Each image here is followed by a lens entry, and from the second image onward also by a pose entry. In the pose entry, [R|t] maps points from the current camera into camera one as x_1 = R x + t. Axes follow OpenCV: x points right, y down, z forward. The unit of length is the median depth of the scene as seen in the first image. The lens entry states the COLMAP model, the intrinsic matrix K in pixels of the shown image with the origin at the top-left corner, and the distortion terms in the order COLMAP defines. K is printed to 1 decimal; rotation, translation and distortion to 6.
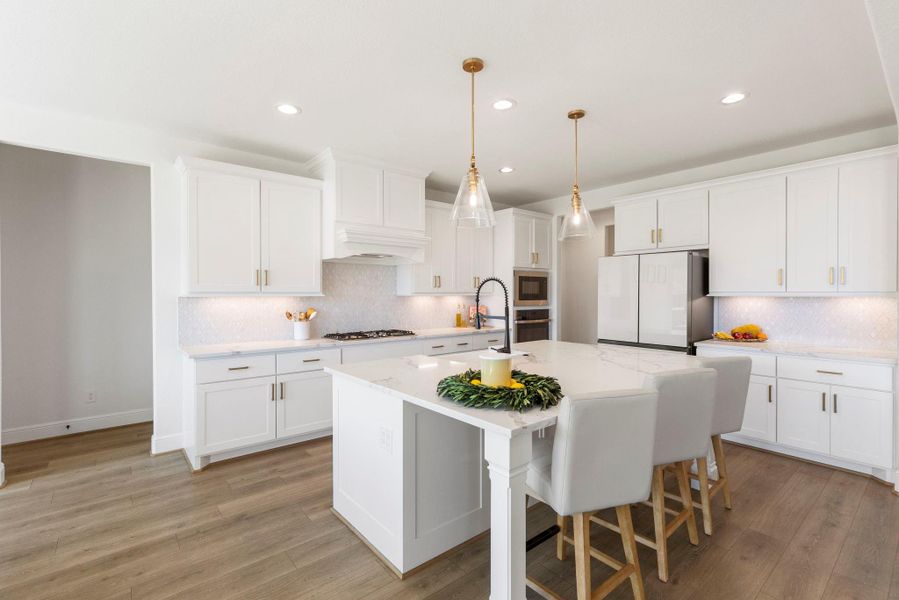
lens RADIAL K [[408.6, 0, 451.2], [0, 408.6, 296.6], [0, 0, 1]] dist [0.004093, 0.000432]
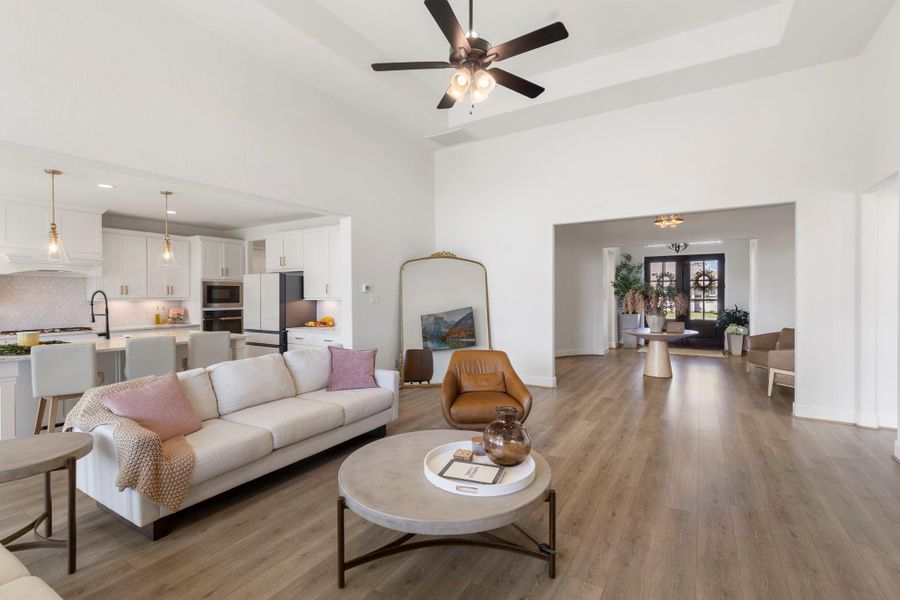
lens RADIAL K [[409.1, 0, 451.7], [0, 409.1, 296.6], [0, 0, 1]] dist [0.004093, 0.000432]
pose [[0.948224, -0.005906, 0.317546, 0.567991], [0.007393, 0.999967, -0.003479, -0.003198], [-0.317515, 0.005646, 0.948236, -0.619327]]
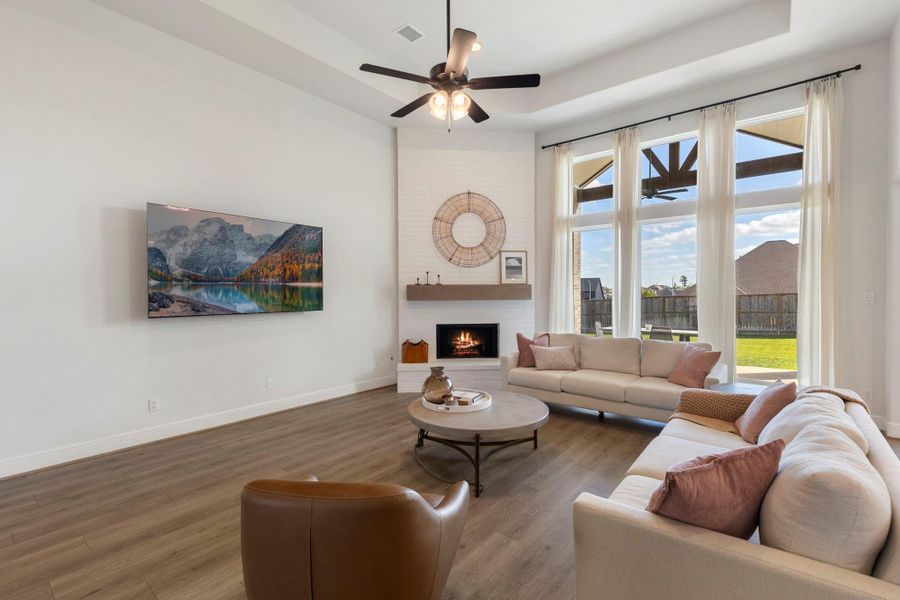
lens RADIAL K [[403.7, 0, 459.4], [0, 403.7, 300.8], [0, 0, 1]] dist [-0.000374, -0.000020]
pose [[-0.979138, 0.006955, -0.203075, 0.881935], [0.000816, 0.999541, 0.030294, -0.011465], [0.203193, 0.029496, -0.978694, 0.496111]]
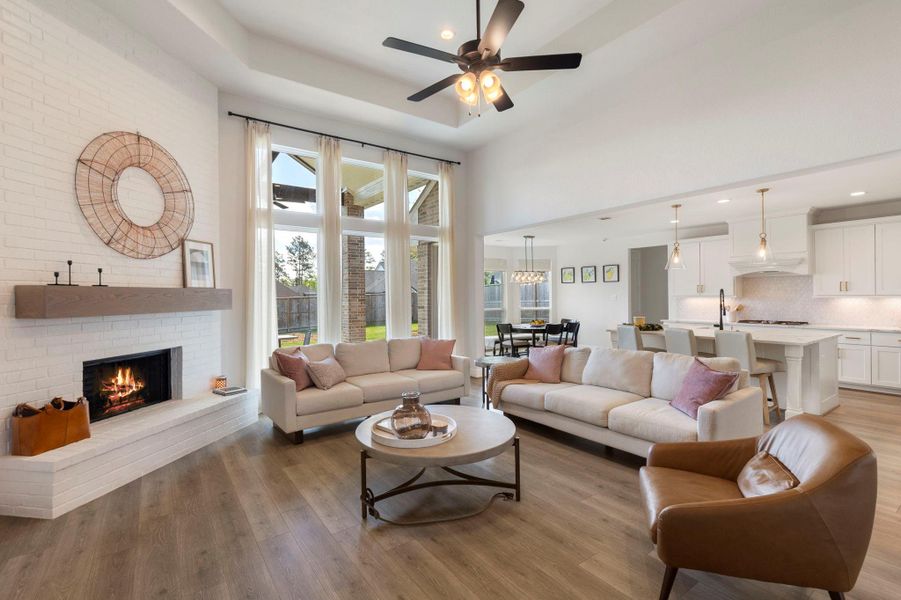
lens RADIAL K [[409.5, 0, 452.2], [0, 409.5, 296.6], [0, 0, 1]] dist [0.004093, 0.000432]
pose [[-0.069721, 0.001777, -0.997565, 1.328534], [0.000417, 0.999998, 0.001752, -0.008711], [0.997566, -0.000293, -0.069722, -0.098837]]
